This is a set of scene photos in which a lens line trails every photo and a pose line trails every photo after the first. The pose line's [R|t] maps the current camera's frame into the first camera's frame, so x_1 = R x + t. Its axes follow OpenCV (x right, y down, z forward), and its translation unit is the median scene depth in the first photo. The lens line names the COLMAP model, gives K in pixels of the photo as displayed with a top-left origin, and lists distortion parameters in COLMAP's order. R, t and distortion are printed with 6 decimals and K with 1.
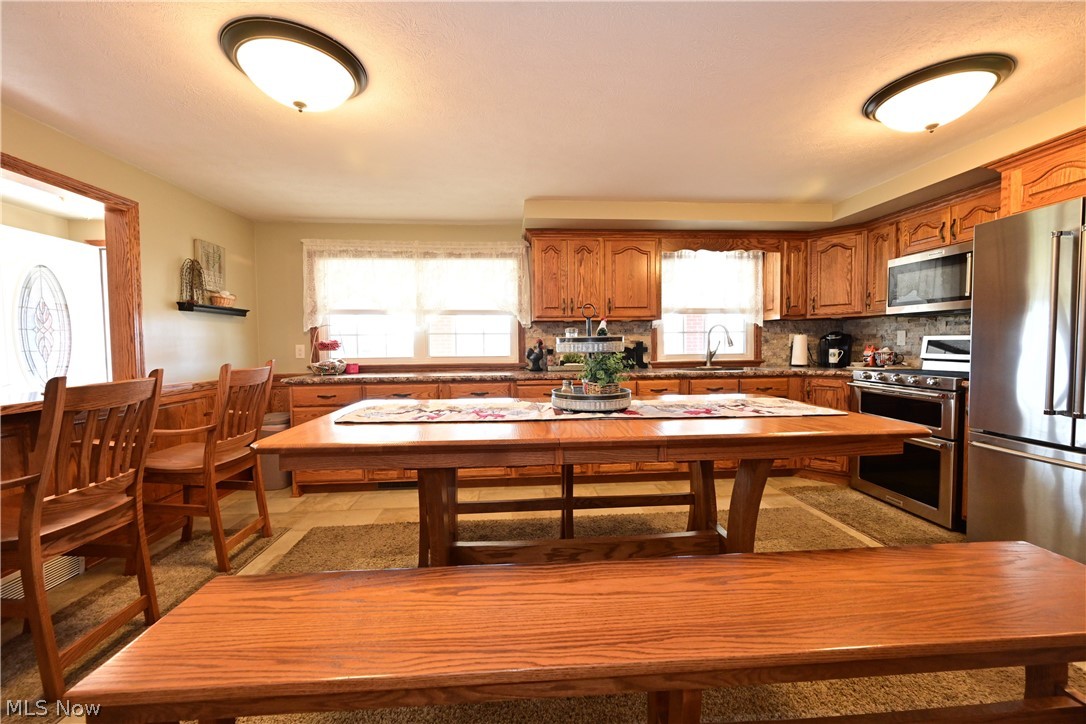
lens RADIAL K [[426.3, 0, 545.0], [0, 426.3, 360.4], [0, 0, 1]] dist [-0.000613, 0.000312]
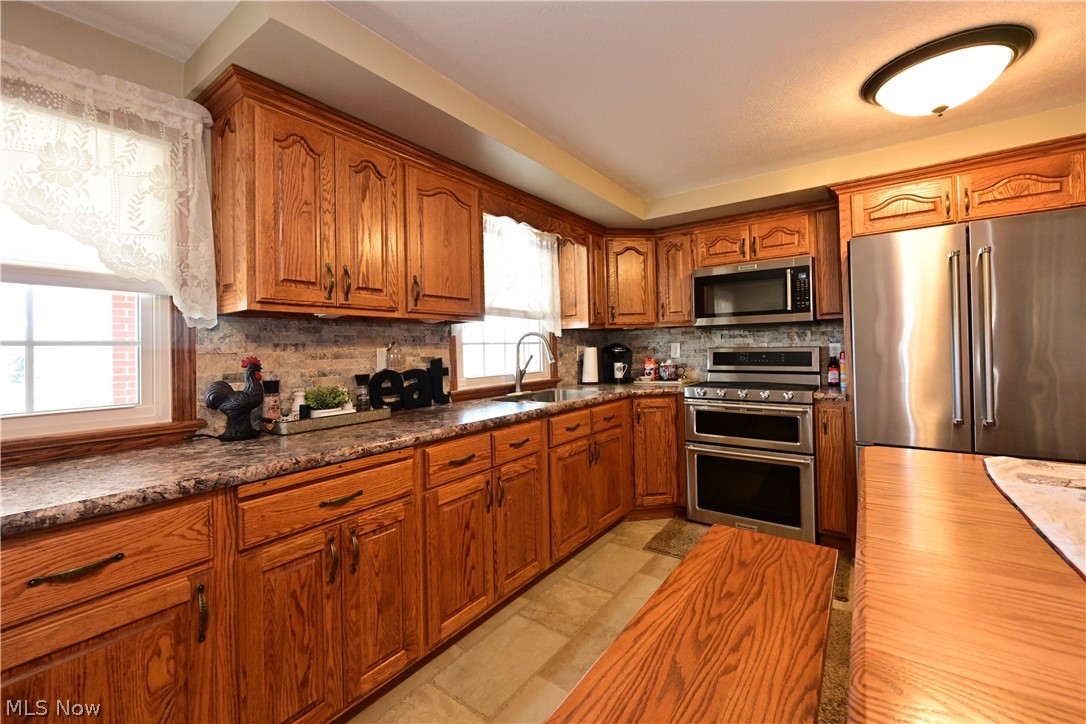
lens RADIAL K [[426.3, 0, 497.8], [0, 426.3, 343.6], [0, 0, 1]] dist [-0.000613, 0.000312]
pose [[0.652591, 0.006685, 0.757681, -0.175167], [0.044178, 0.997924, -0.046855, -0.035732], [-0.756421, 0.064050, 0.650941, 0.592557]]
